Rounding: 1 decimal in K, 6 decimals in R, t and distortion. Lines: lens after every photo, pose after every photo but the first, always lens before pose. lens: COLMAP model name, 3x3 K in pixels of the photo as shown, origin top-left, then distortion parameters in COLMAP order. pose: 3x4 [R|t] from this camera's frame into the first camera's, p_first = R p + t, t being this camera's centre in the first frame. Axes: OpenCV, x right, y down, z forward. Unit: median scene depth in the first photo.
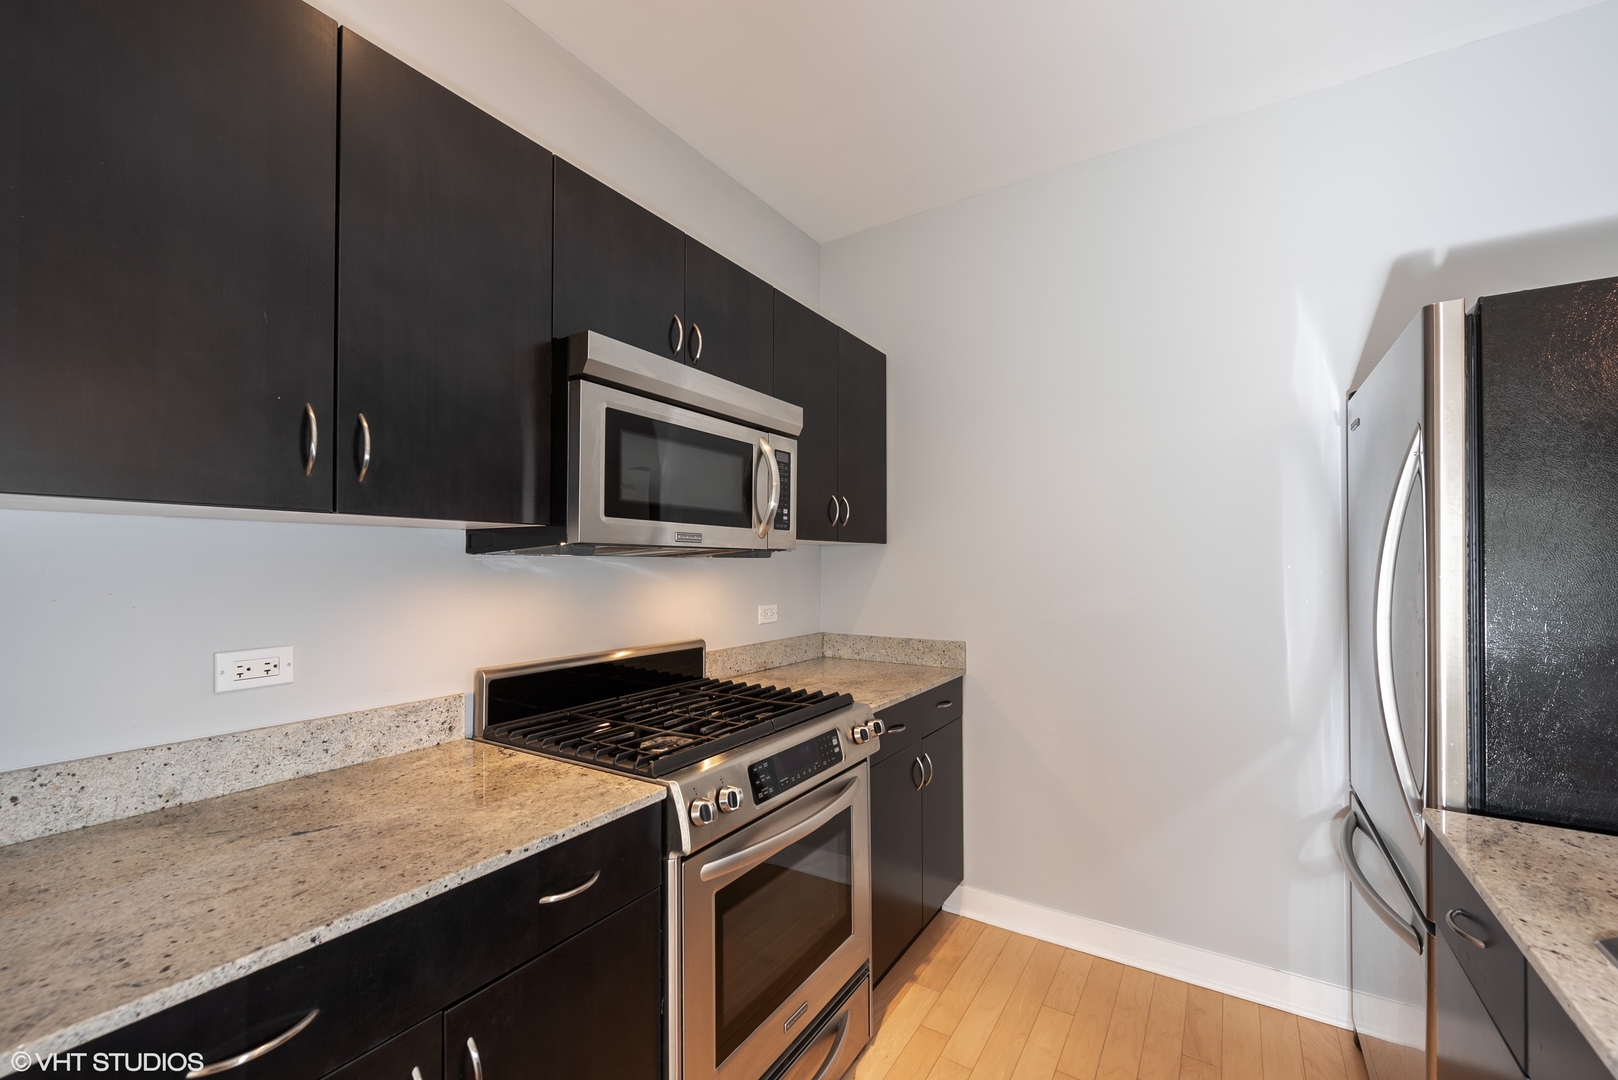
lens RADIAL K [[646.2, 0, 809.0], [0, 646.2, 540.0], [0, 0, 1]] dist [-0.010021, -0.000082]
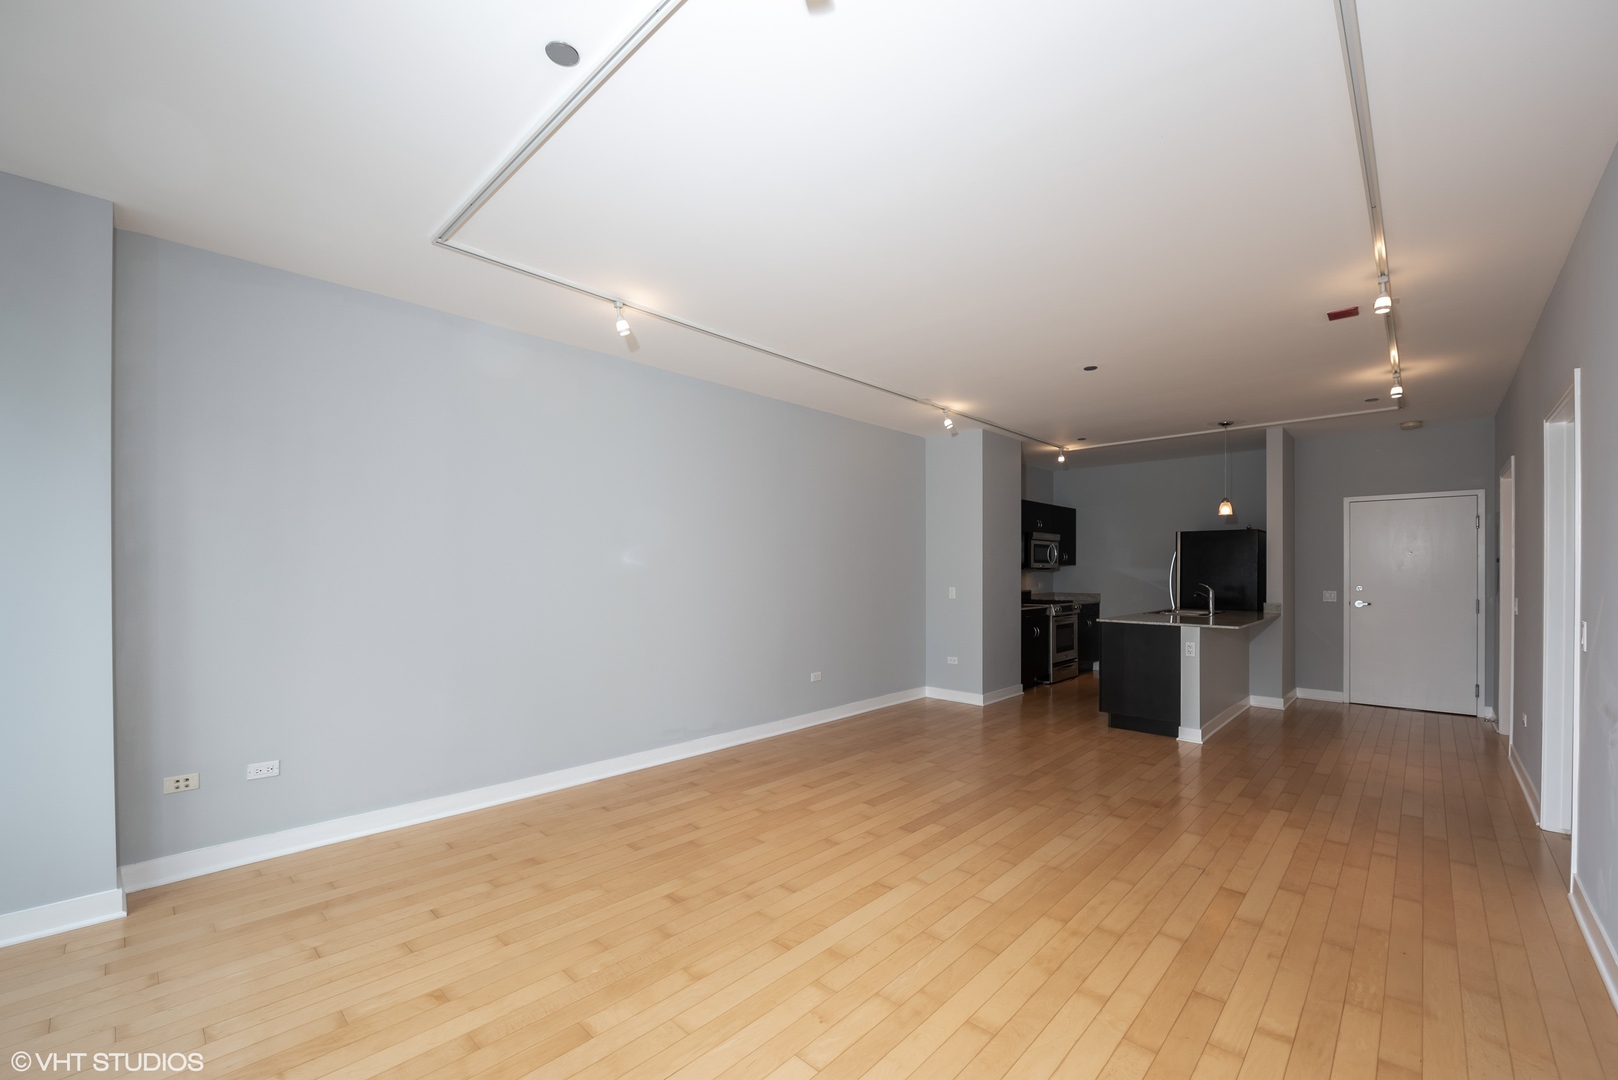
lens RADIAL K [[661.4, 0, 816.0], [0, 661.4, 569.4], [0, 0, 1]] dist [-0.002547, -0.000248]
pose [[0.984715, -0.002184, -0.174161, -0.887024], [0.007427, 0.999538, 0.029458, -0.122284], [0.174016, -0.030302, 0.984276, -3.805685]]
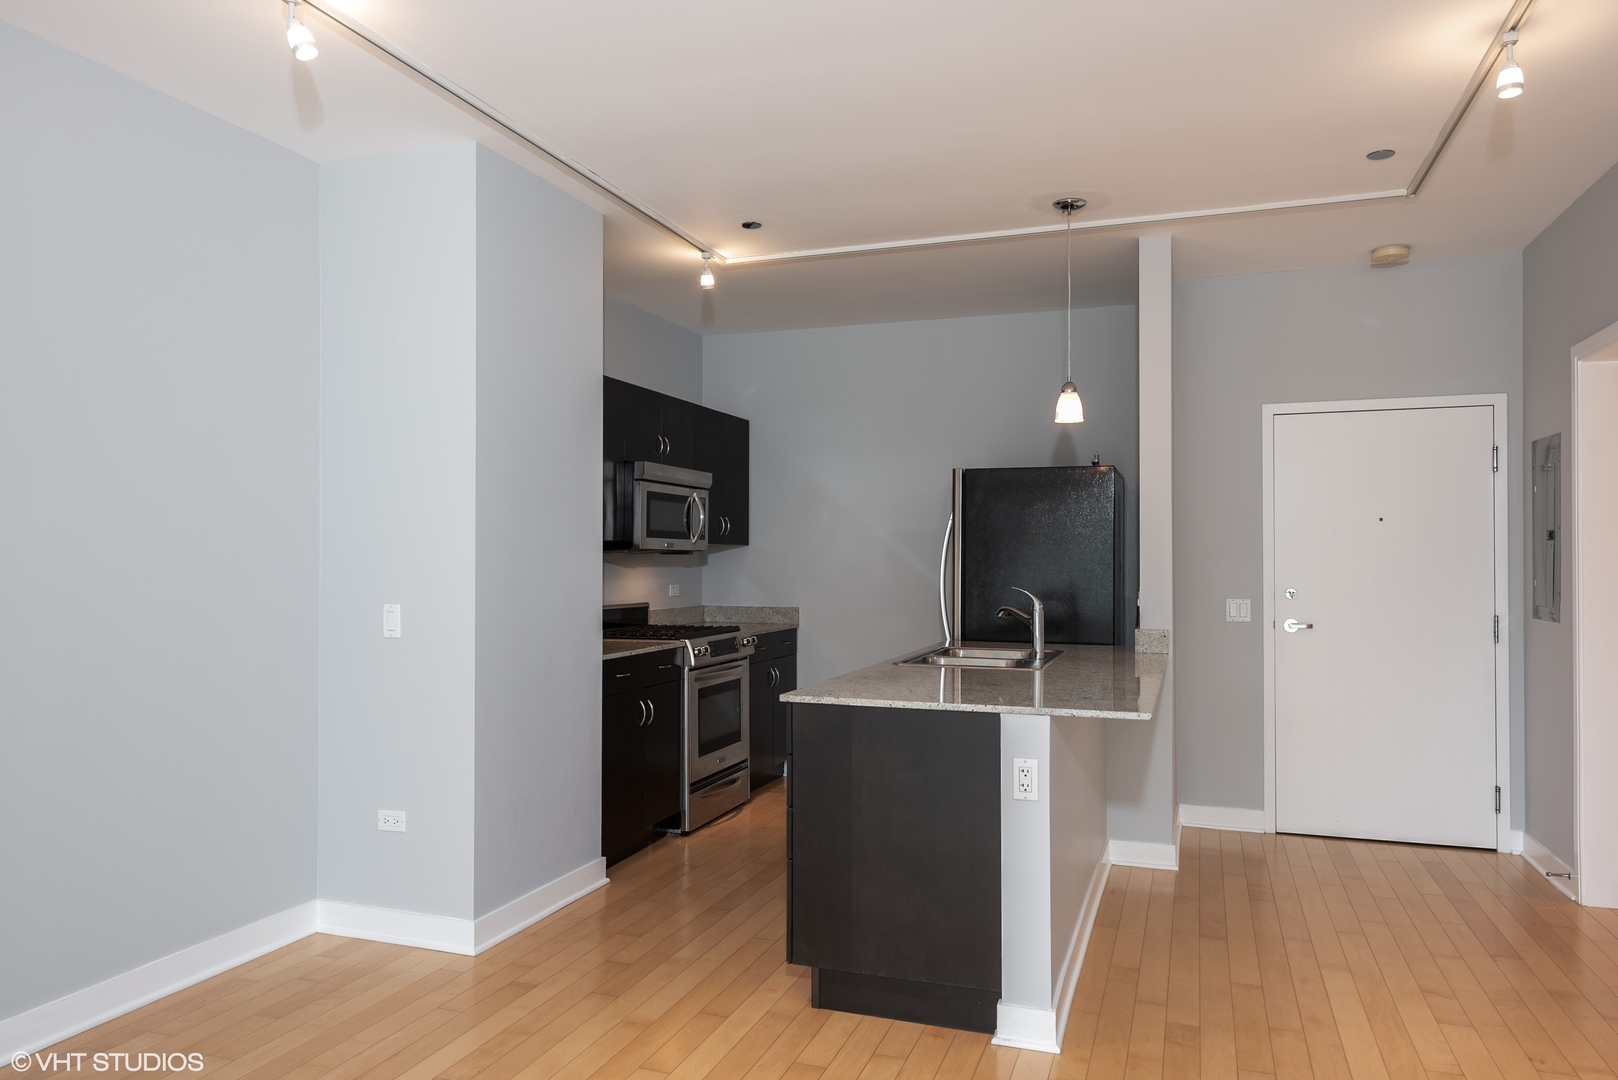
lens RADIAL K [[1101.0, 0, 809.0], [0, 1101.0, 540.0], [0, 0, 1]] dist [0.021452, -0.000403]
pose [[0.973028, 0.001933, 0.230678, -0.490853], [-0.005283, 0.999889, 0.013908, -0.062653], [-0.230625, -0.014752, 0.972931, -2.244672]]
